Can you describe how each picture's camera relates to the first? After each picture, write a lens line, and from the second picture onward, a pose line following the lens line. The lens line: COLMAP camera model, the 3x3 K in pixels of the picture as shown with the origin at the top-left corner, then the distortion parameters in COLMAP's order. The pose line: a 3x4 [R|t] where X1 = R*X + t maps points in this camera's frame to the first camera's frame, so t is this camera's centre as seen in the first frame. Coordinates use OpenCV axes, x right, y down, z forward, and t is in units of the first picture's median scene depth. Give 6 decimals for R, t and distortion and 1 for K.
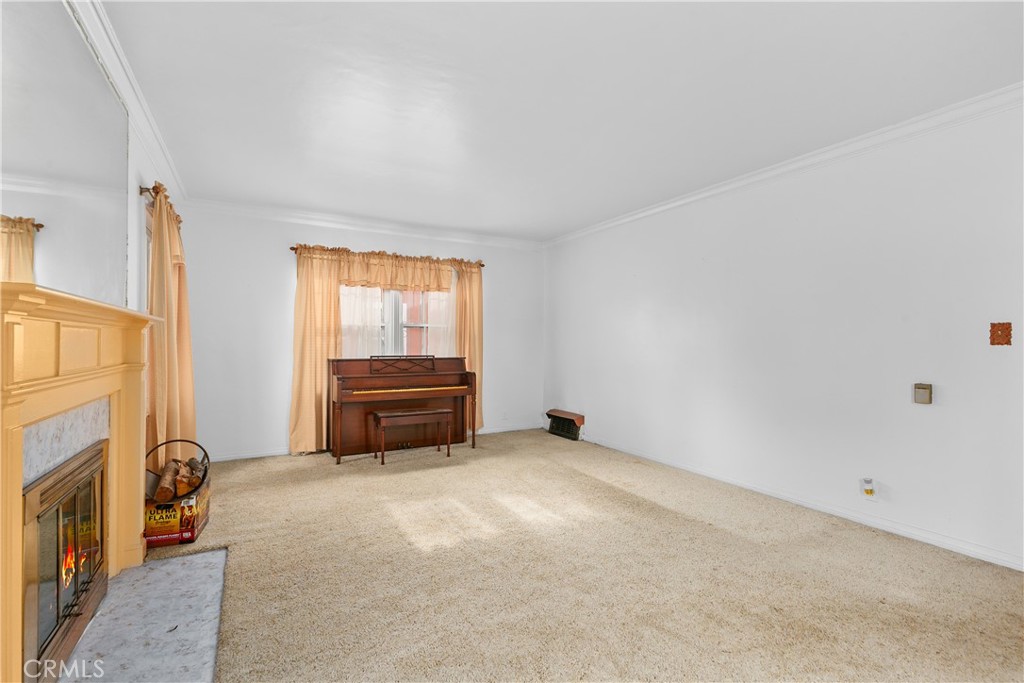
lens RADIAL K [[467.7, 0, 518.8], [0, 467.7, 342.3], [0, 0, 1]] dist [0.003774, -0.002764]
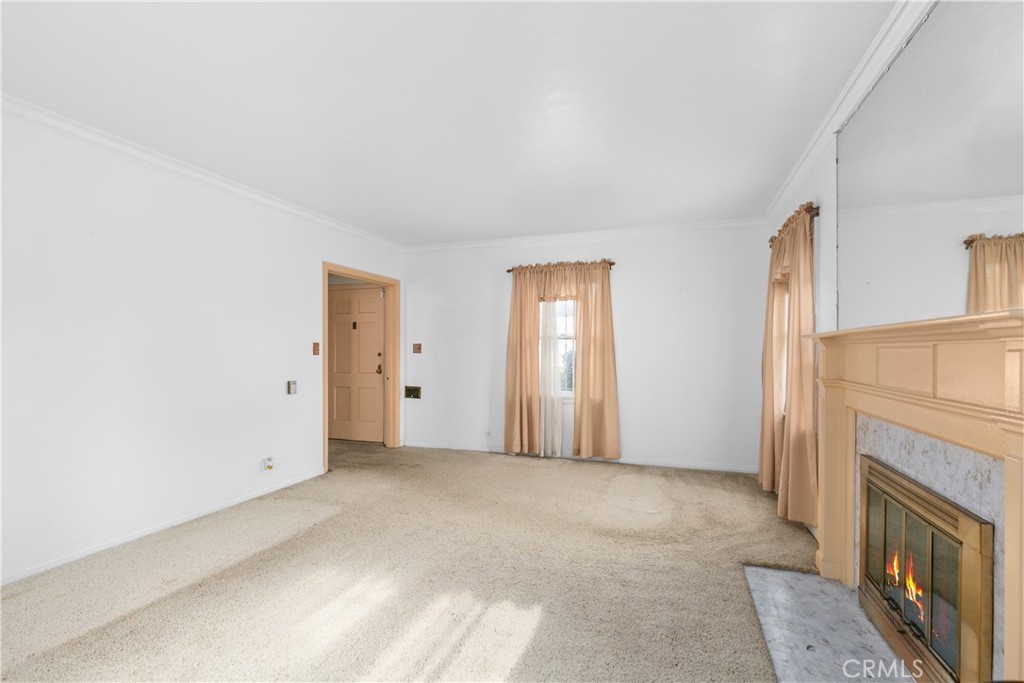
lens RADIAL K [[467.7, 0, 497.1], [0, 467.7, 351.9], [0, 0, 1]] dist [0.003774, -0.002764]
pose [[-0.632003, -0.010541, 0.774895, -0.476110], [-0.004579, 0.999941, 0.009868, -0.011741], [-0.774953, 0.002689, -0.632013, 0.952926]]
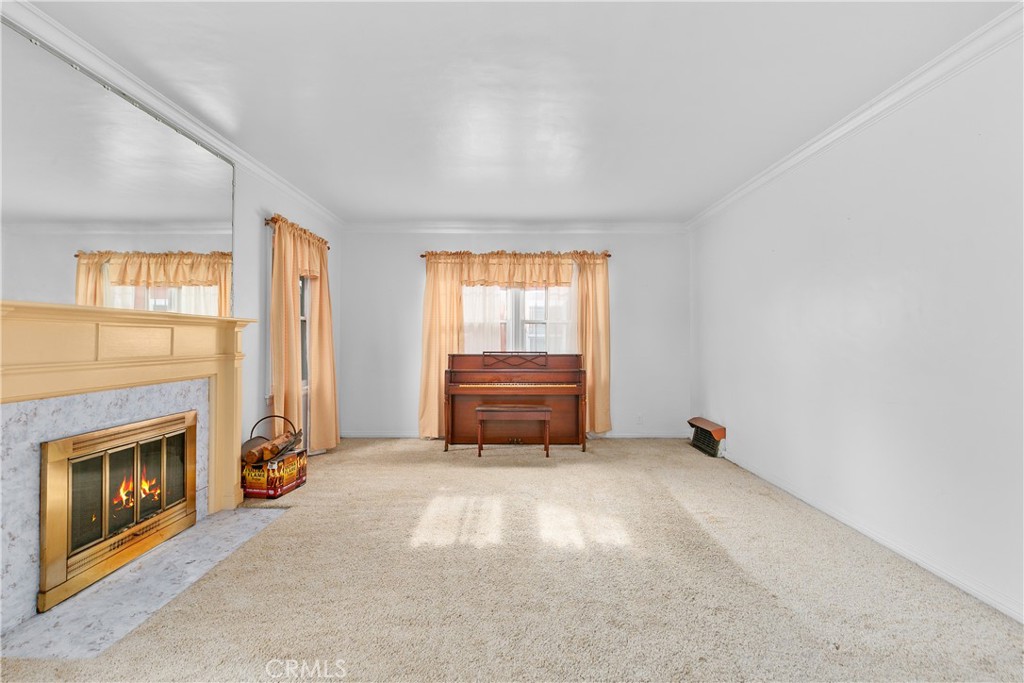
lens RADIAL K [[467.7, 0, 517.7], [0, 467.7, 333.5], [0, 0, 1]] dist [0.003774, -0.002764]
pose [[0.872368, -0.007838, -0.488787, 0.295255], [0.001401, 0.999907, -0.013534, 0.003487], [0.488848, 0.011122, 0.872298, 0.139771]]
